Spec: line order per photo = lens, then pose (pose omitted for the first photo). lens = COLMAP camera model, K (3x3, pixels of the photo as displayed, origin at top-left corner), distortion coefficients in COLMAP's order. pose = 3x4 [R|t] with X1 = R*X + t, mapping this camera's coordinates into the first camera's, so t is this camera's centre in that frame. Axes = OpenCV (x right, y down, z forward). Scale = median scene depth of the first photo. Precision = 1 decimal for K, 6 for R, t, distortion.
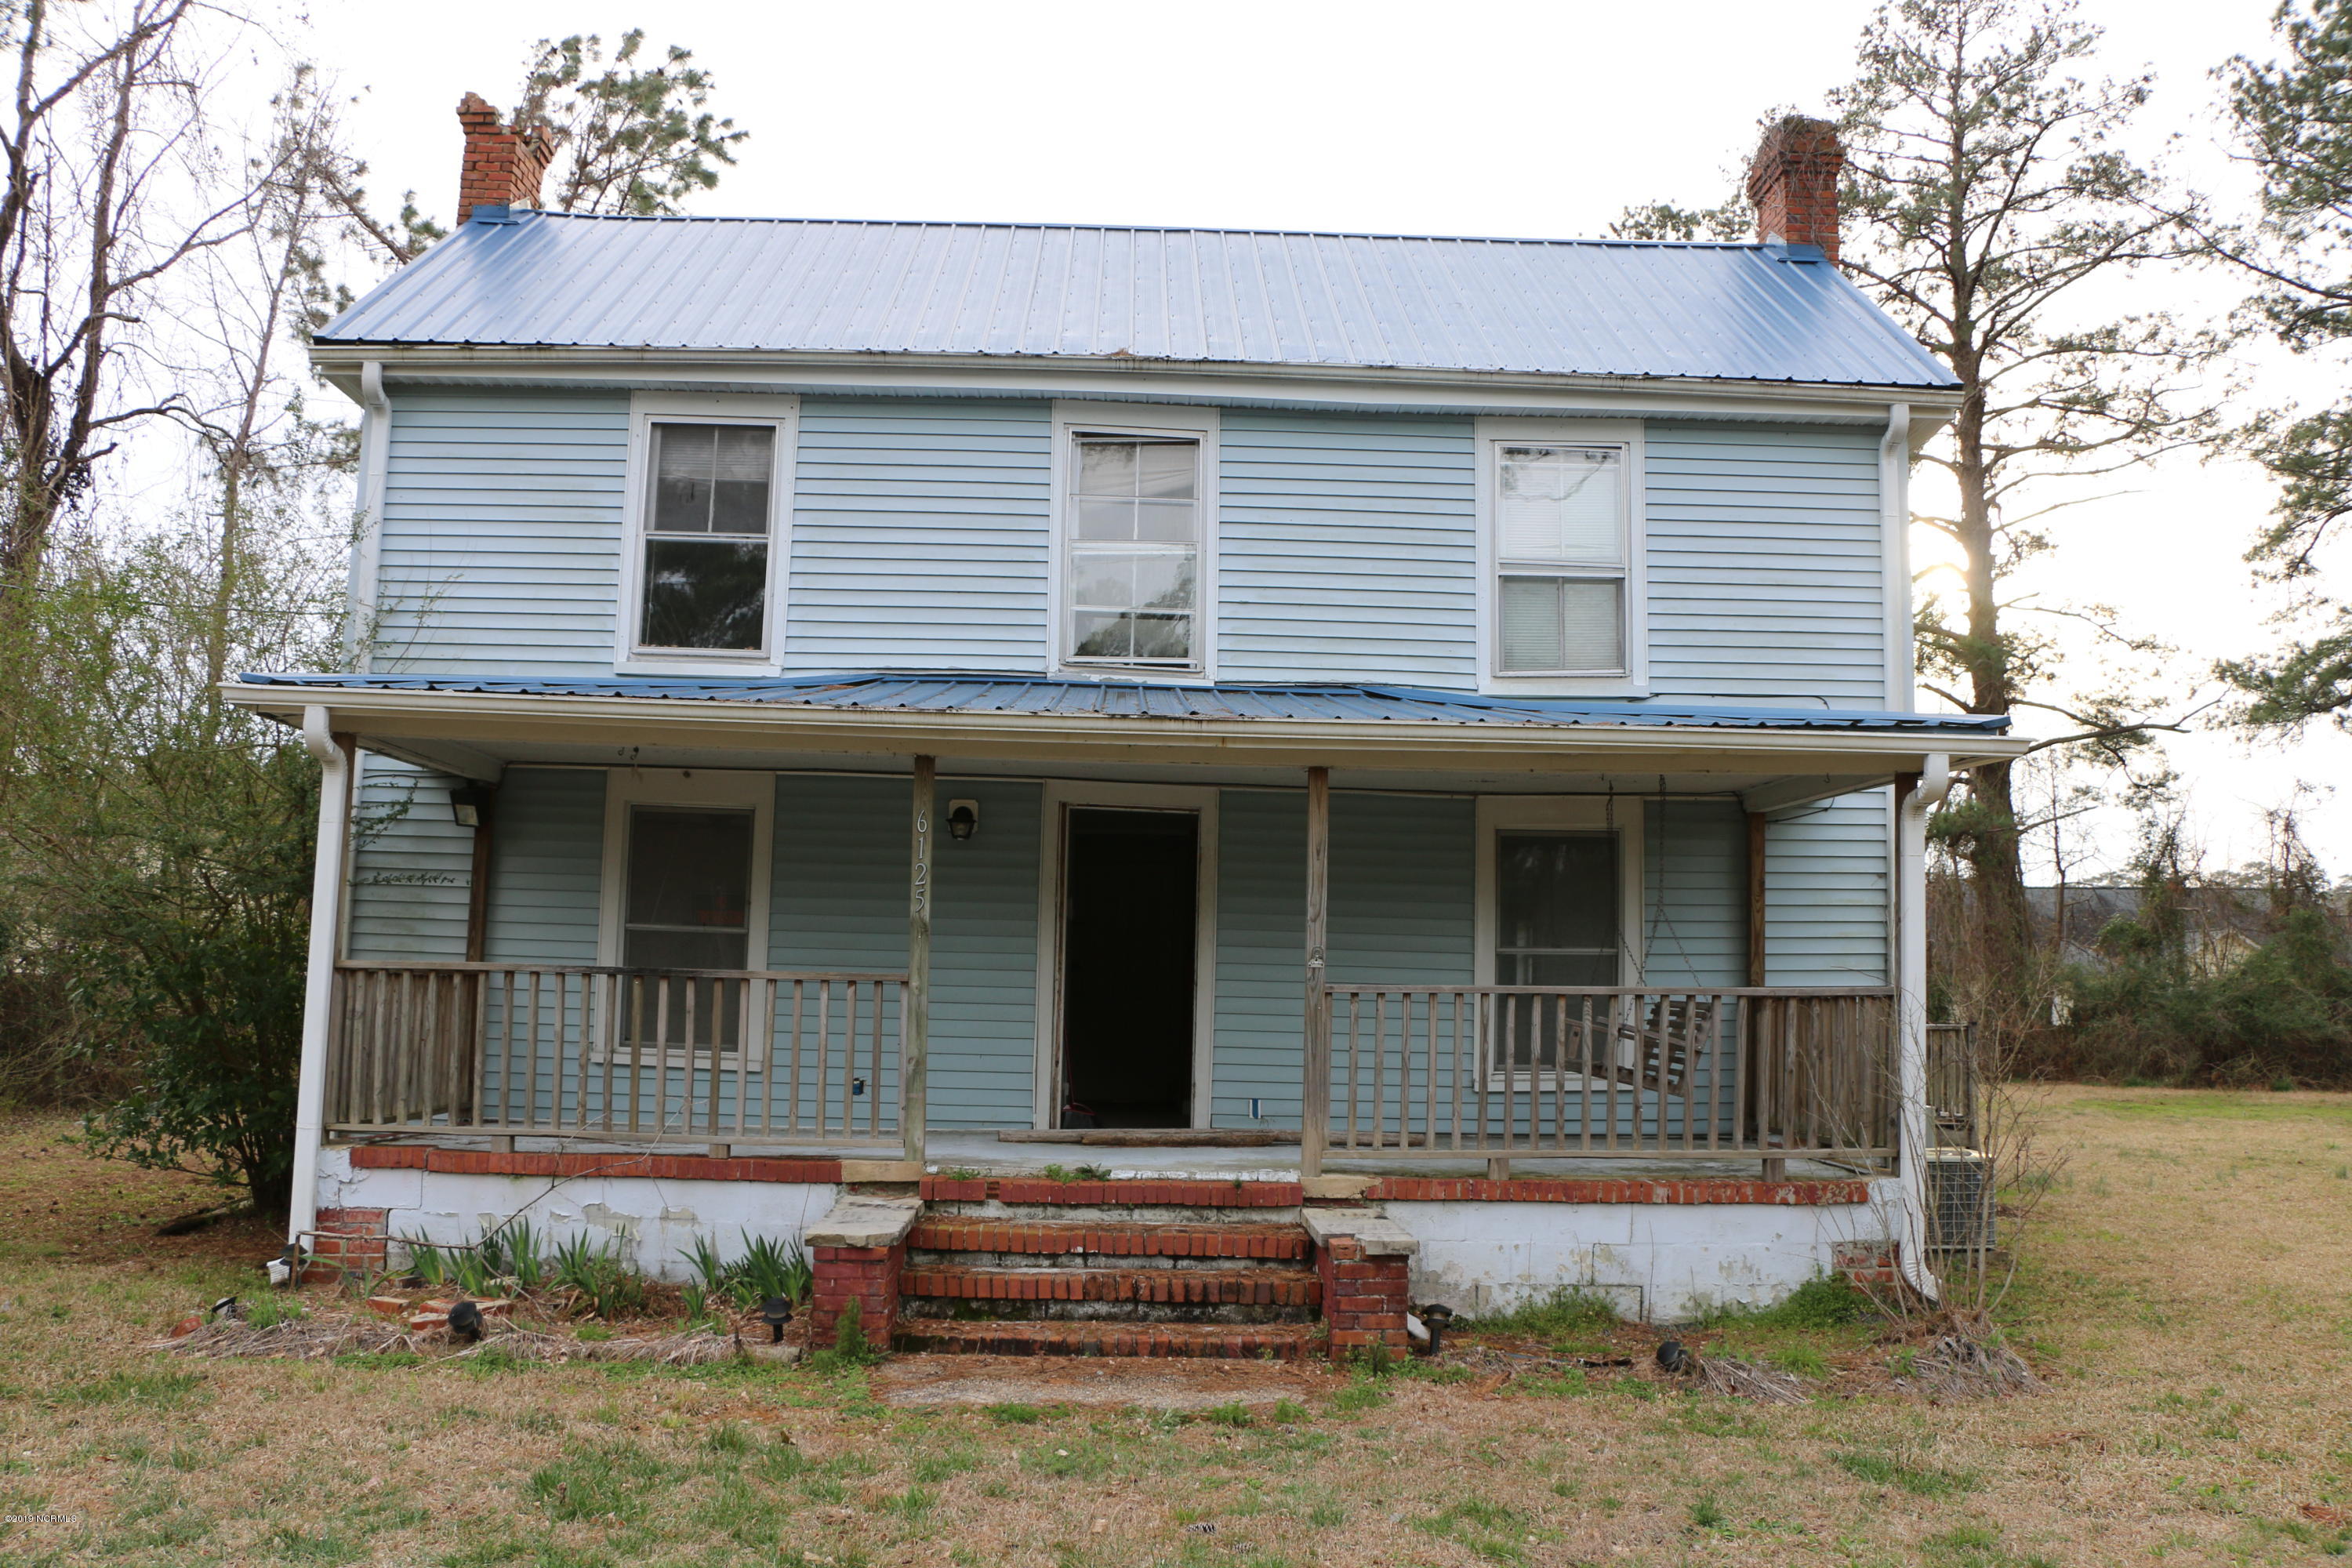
lens RADIAL K [[1902.2, 0, 1167.4], [0, 1902.2, 796.5], [0, 0, 1]] dist [-0.182918, 0.145286]
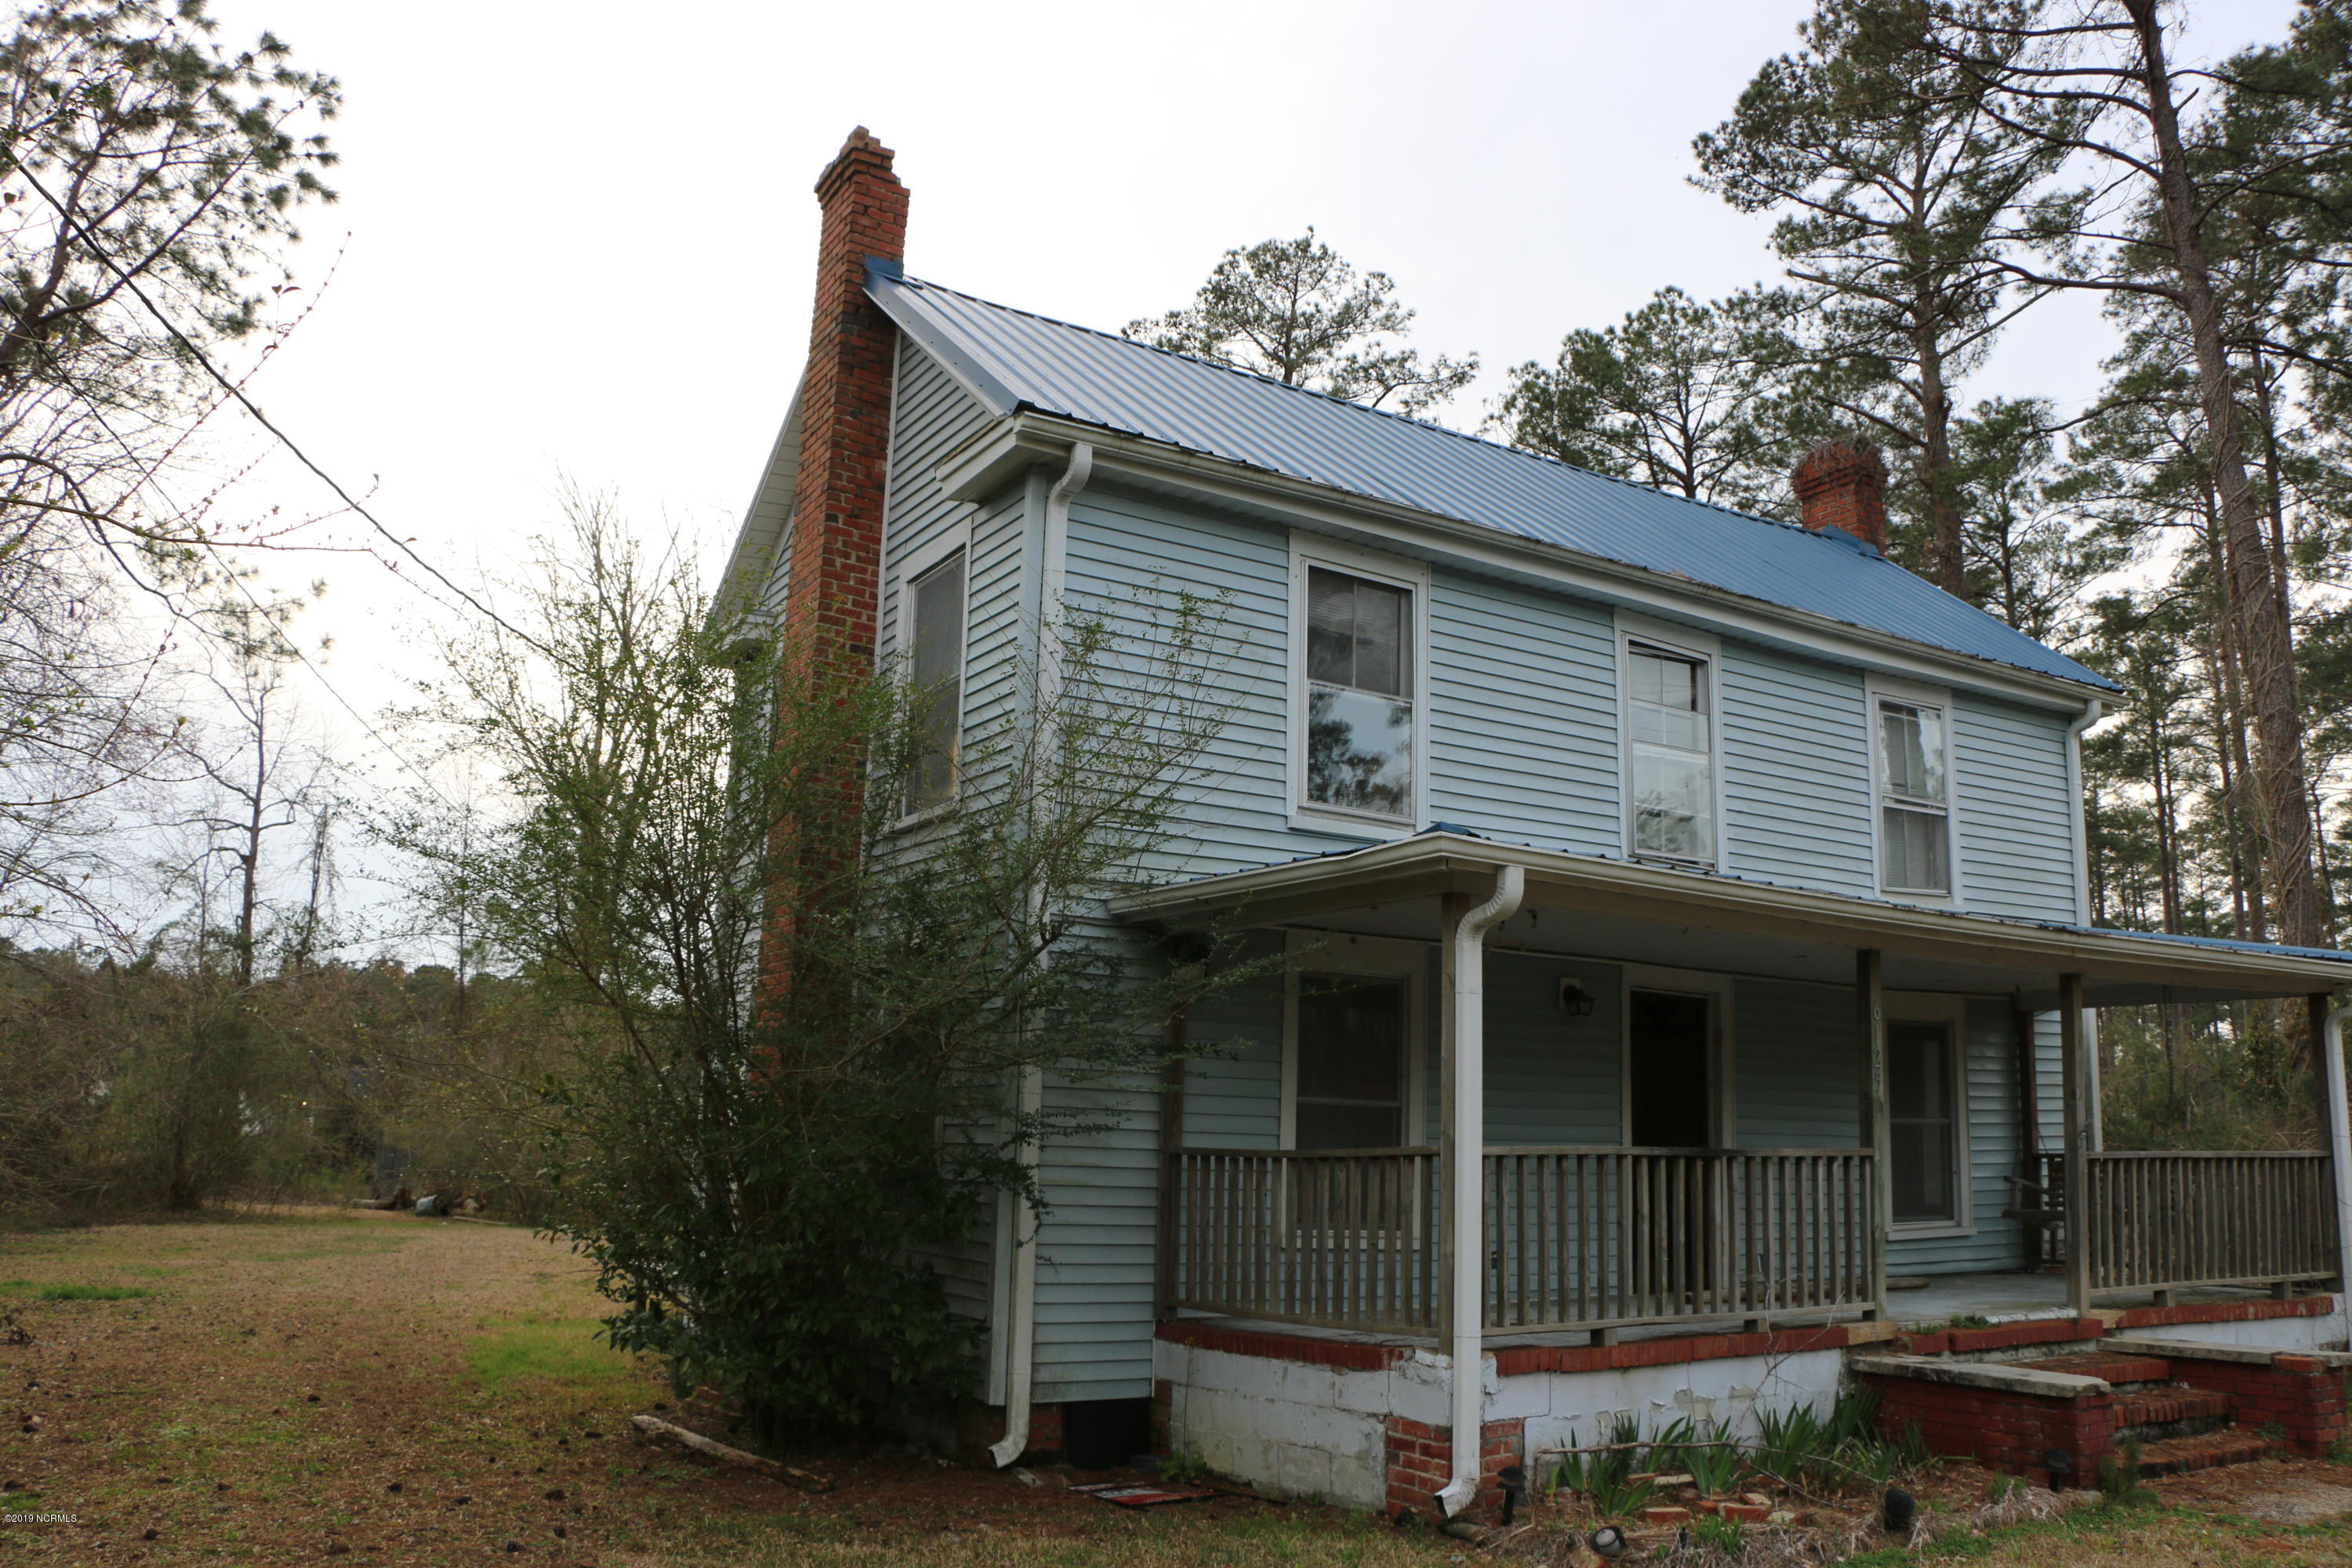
lens RADIAL K [[1902.2, 0, 1167.4], [0, 1902.2, 796.5], [0, 0, 1]] dist [-0.182918, 0.145286]
pose [[0.868365, 0.091621, 0.487389, -0.813281], [-0.053764, 0.994386, -0.091138, 0.008520], [-0.493003, 0.052937, 0.868416, 0.208127]]
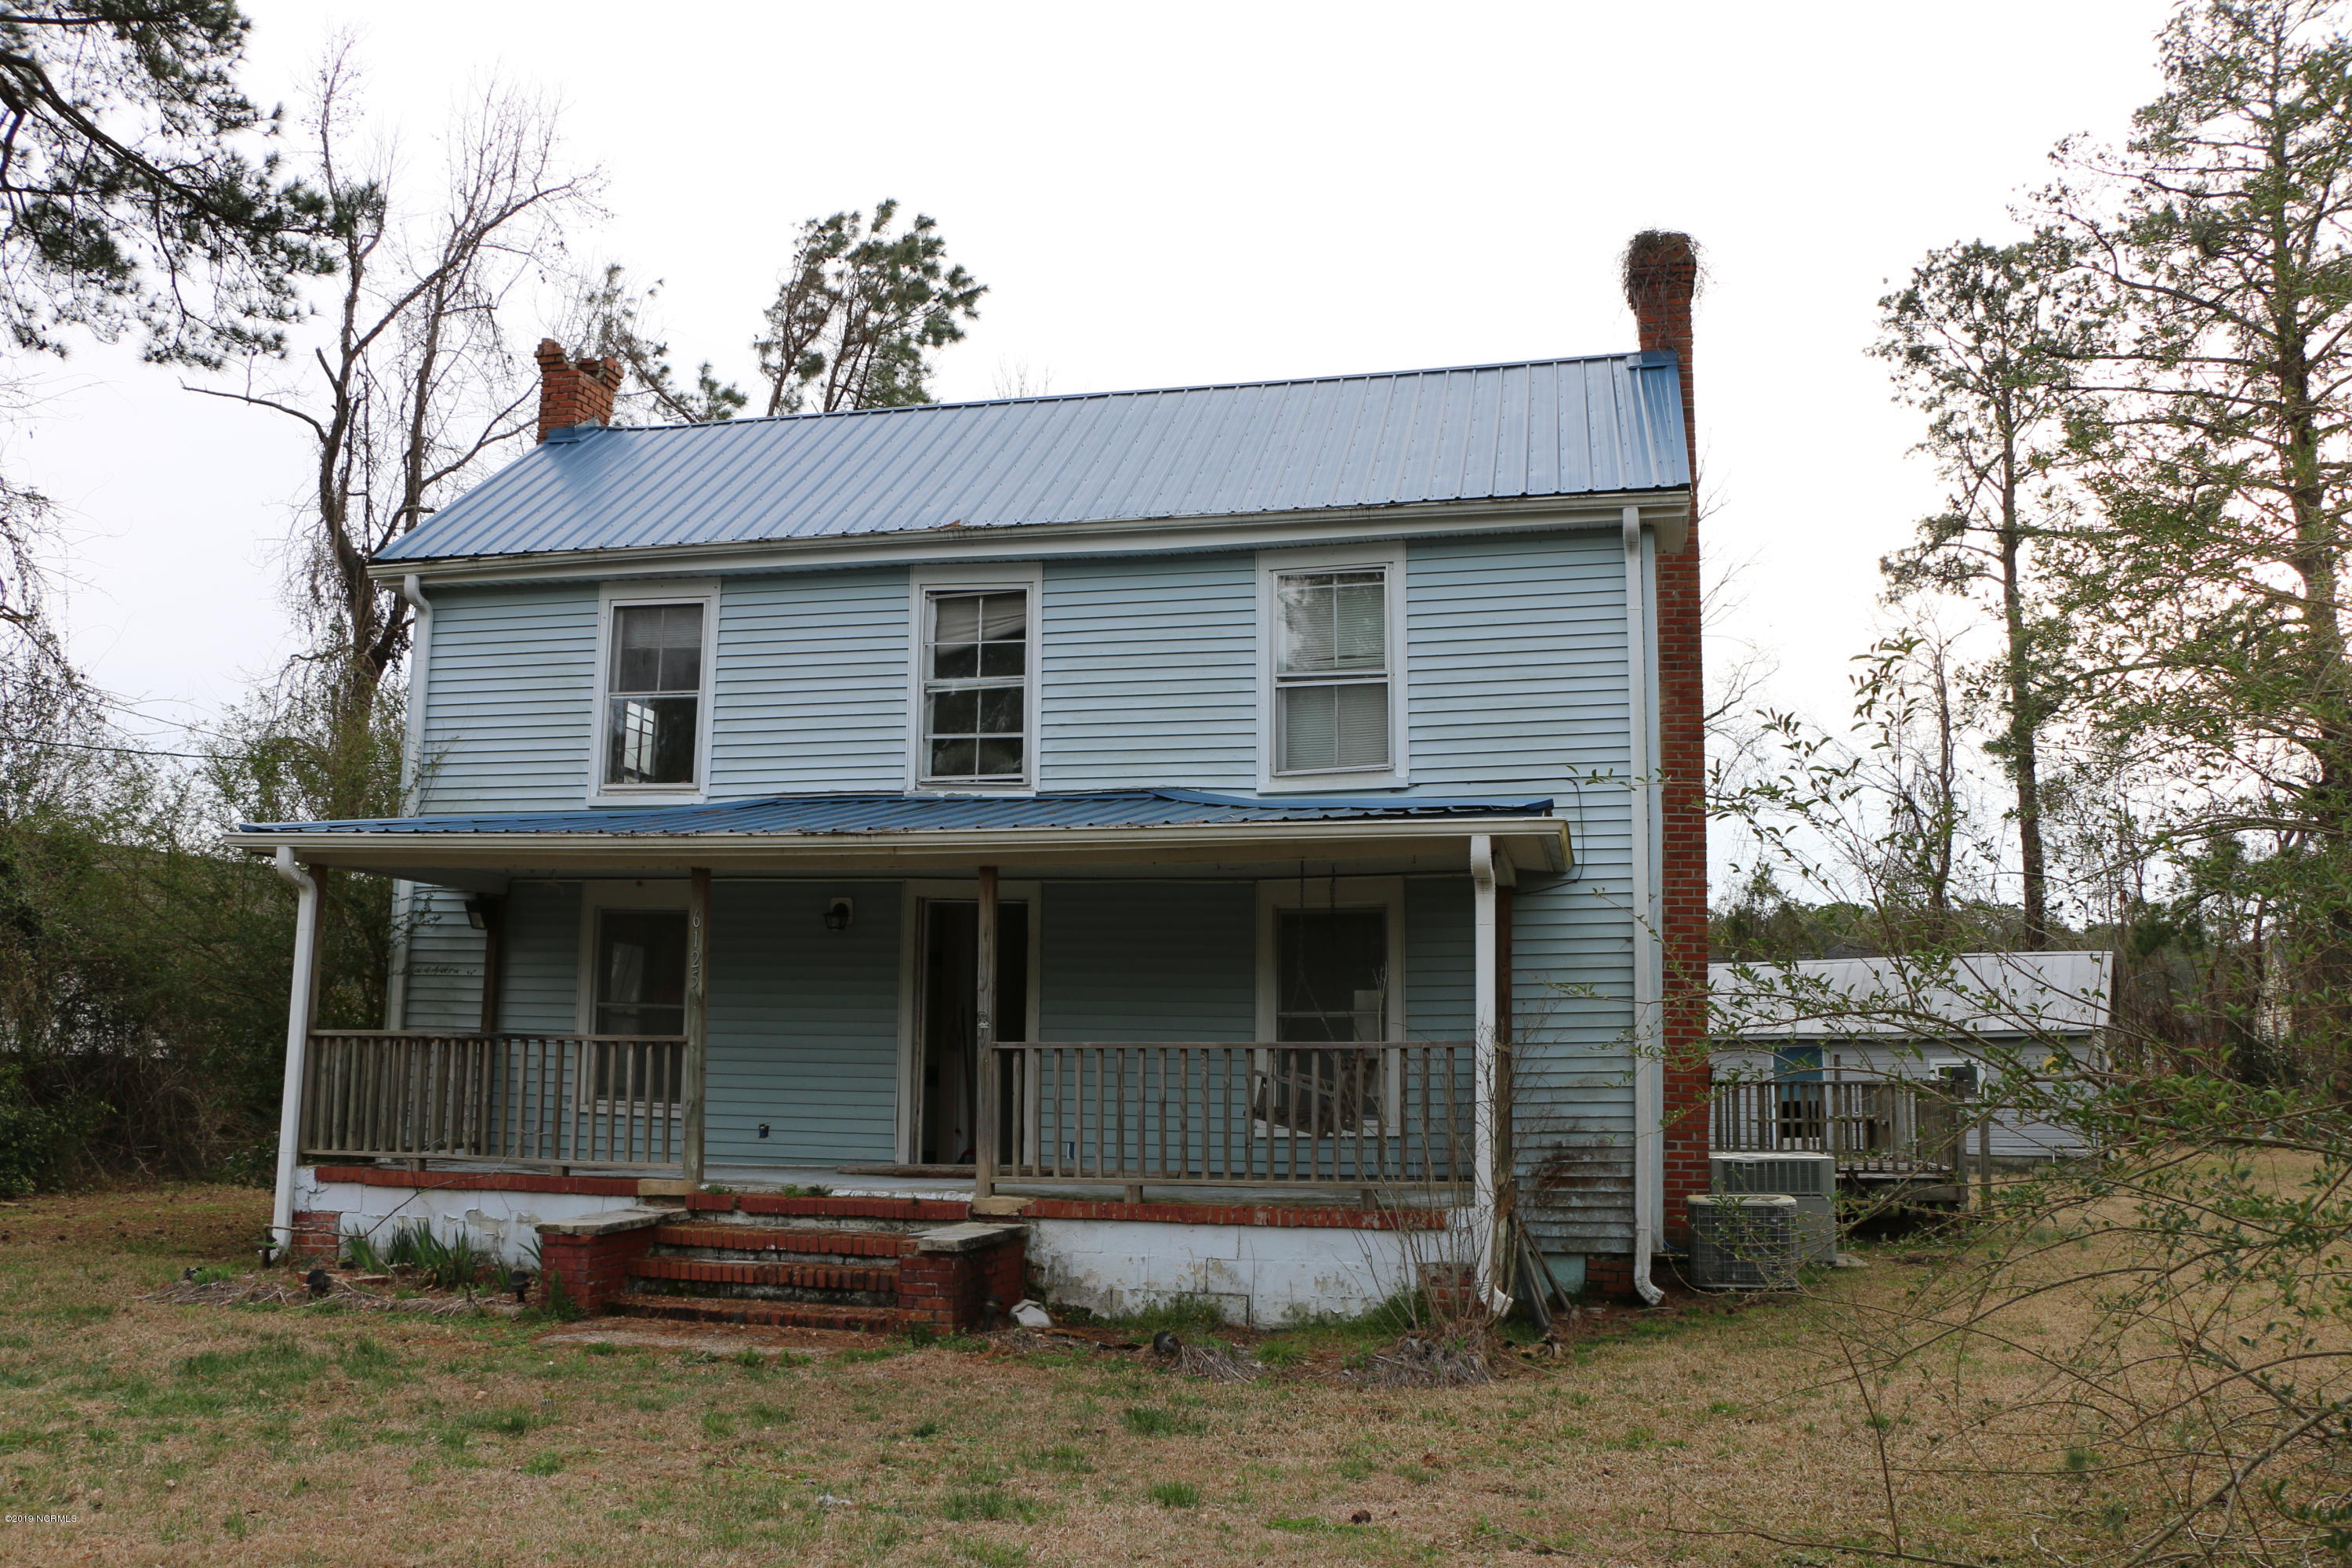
lens RADIAL K [[1902.2, 0, 1167.4], [0, 1902.2, 796.5], [0, 0, 1]] dist [-0.182918, 0.145286]
pose [[0.969917, -0.044472, -0.239340, 0.394681], [0.034370, 0.998340, -0.046219, 0.000184], [0.240998, 0.036602, 0.969835, -0.141009]]
